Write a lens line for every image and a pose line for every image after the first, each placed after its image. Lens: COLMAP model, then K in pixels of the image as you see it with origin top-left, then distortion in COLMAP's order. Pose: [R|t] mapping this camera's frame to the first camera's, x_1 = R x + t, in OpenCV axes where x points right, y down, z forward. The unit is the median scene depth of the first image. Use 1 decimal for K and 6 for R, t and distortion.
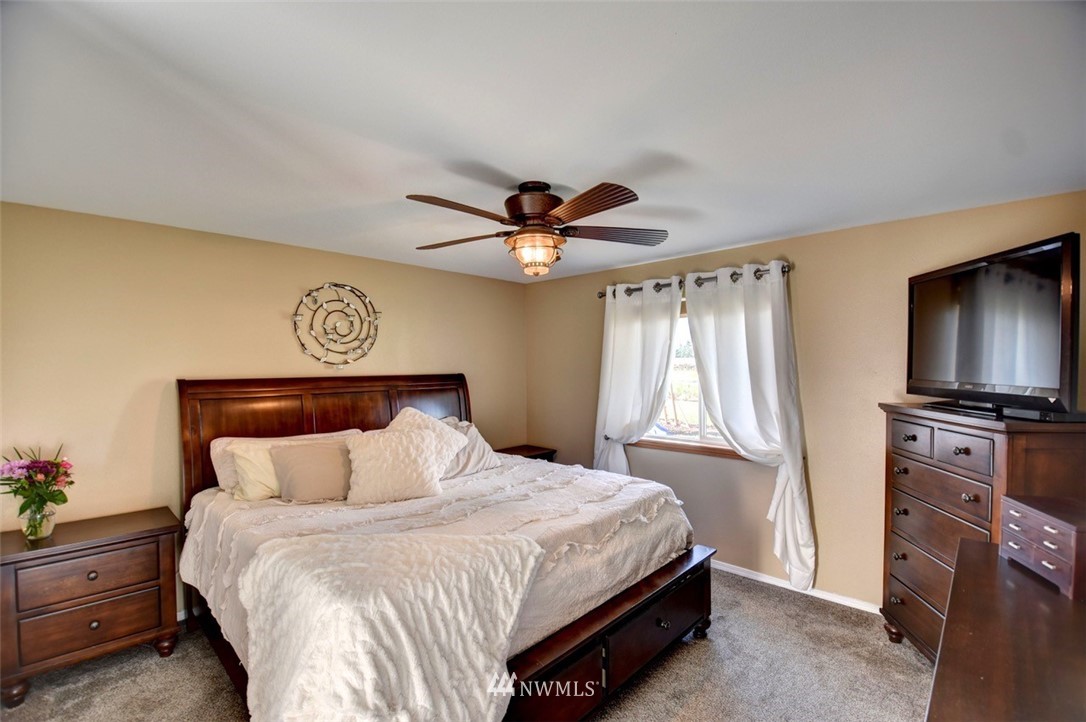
lens RADIAL K [[479.6, 0, 551.4], [0, 479.6, 361.5], [0, 0, 1]] dist [0.014028, -0.024845]
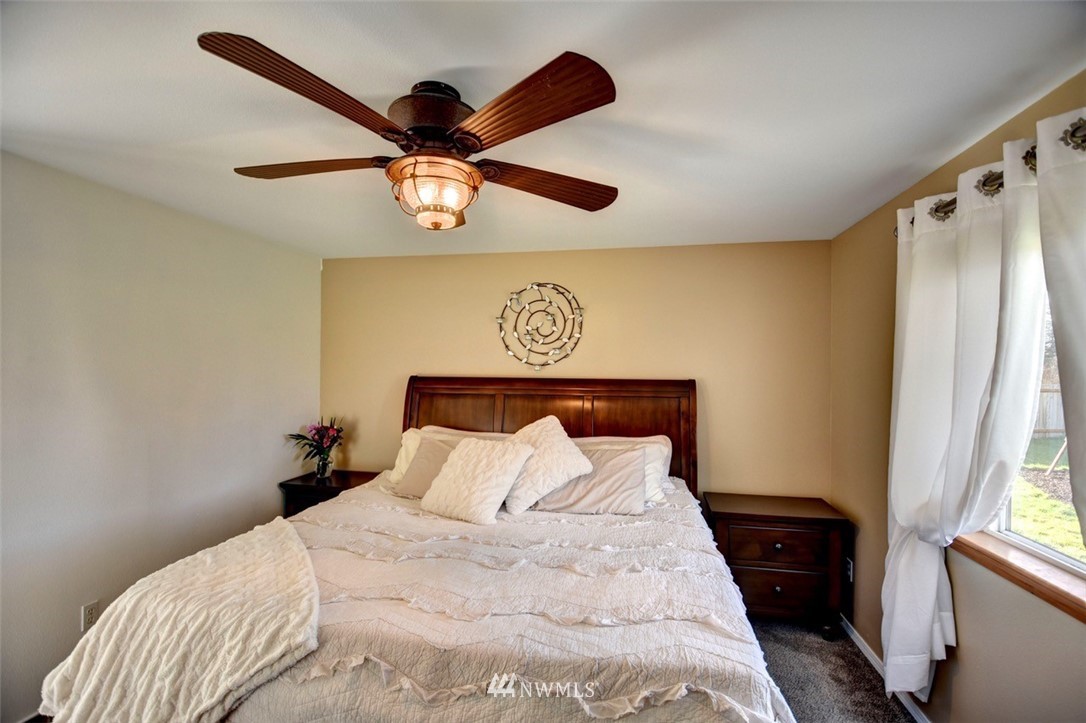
lens RADIAL K [[479.6, 0, 551.4], [0, 479.6, 362.0], [0, 0, 1]] dist [0.014028, -0.024845]
pose [[0.527071, 0.003116, -0.849815, 0.402634], [-0.001891, 0.999995, 0.002494, -0.003490], [0.849819, 0.000293, 0.527074, 0.510672]]
